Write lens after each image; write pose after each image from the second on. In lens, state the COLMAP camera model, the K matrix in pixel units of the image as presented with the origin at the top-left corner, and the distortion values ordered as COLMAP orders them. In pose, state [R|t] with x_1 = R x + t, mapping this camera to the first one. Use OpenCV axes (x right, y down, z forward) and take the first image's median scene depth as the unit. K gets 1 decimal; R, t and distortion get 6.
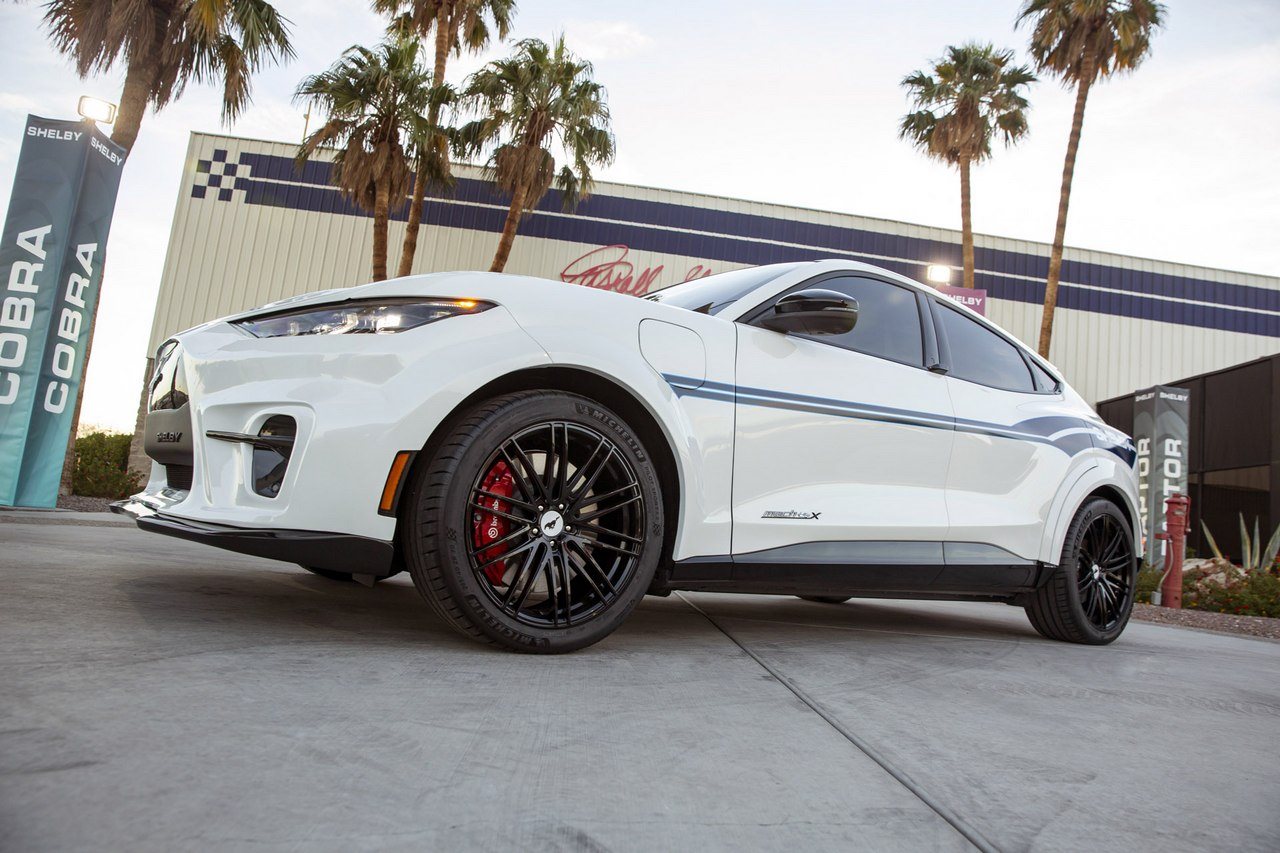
lens RADIAL K [[857.5, 0, 640.0], [0, 857.5, 426.5], [0, 0, 1]] dist [-0.116697, 0.079220]
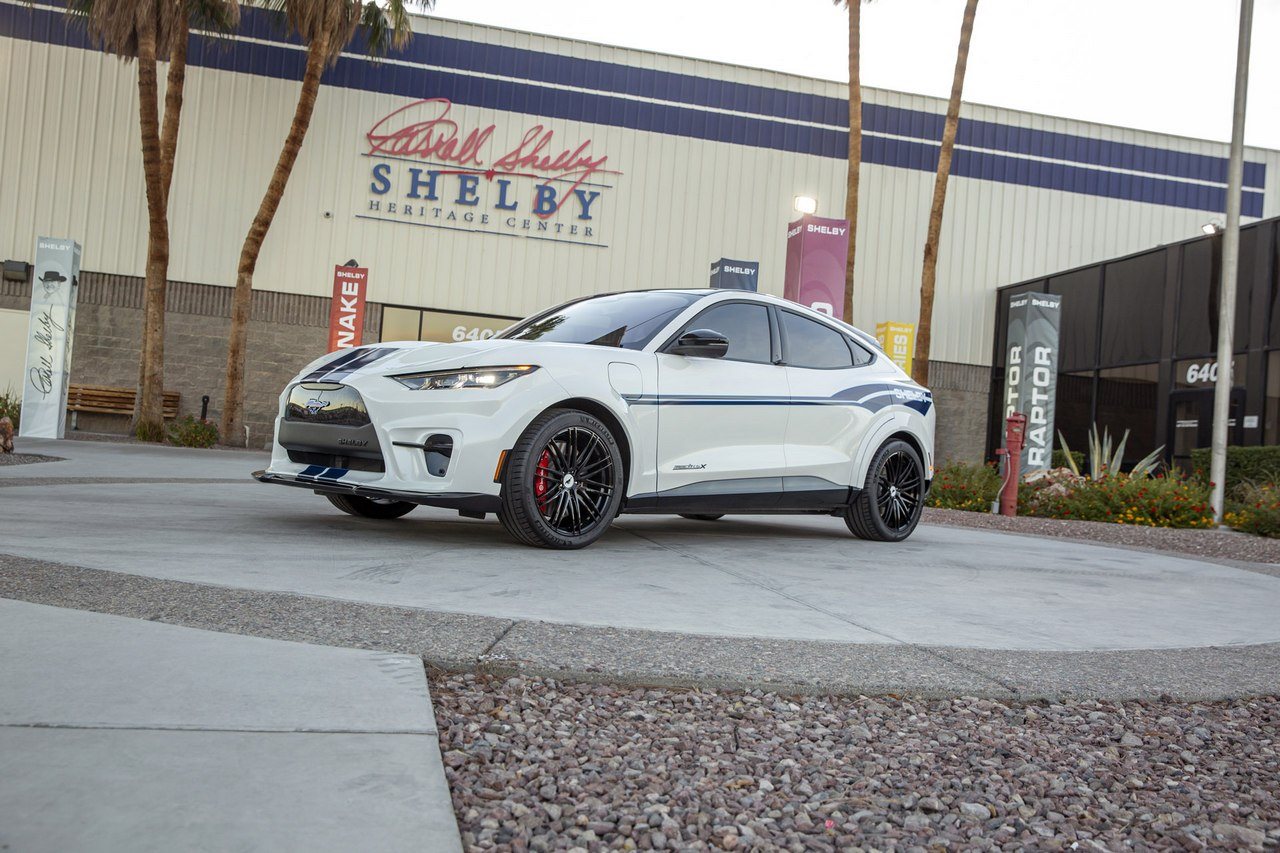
lens RADIAL K [[1285.7, 0, 640.0], [0, 1285.7, 426.5], [0, 0, 1]] dist [-0.049512, 0.004107]
pose [[0.983132, -0.030804, 0.180287, -0.236719], [0.008788, 0.992532, 0.121665, -0.180343], [-0.182689, -0.118028, 0.976061, -0.917725]]
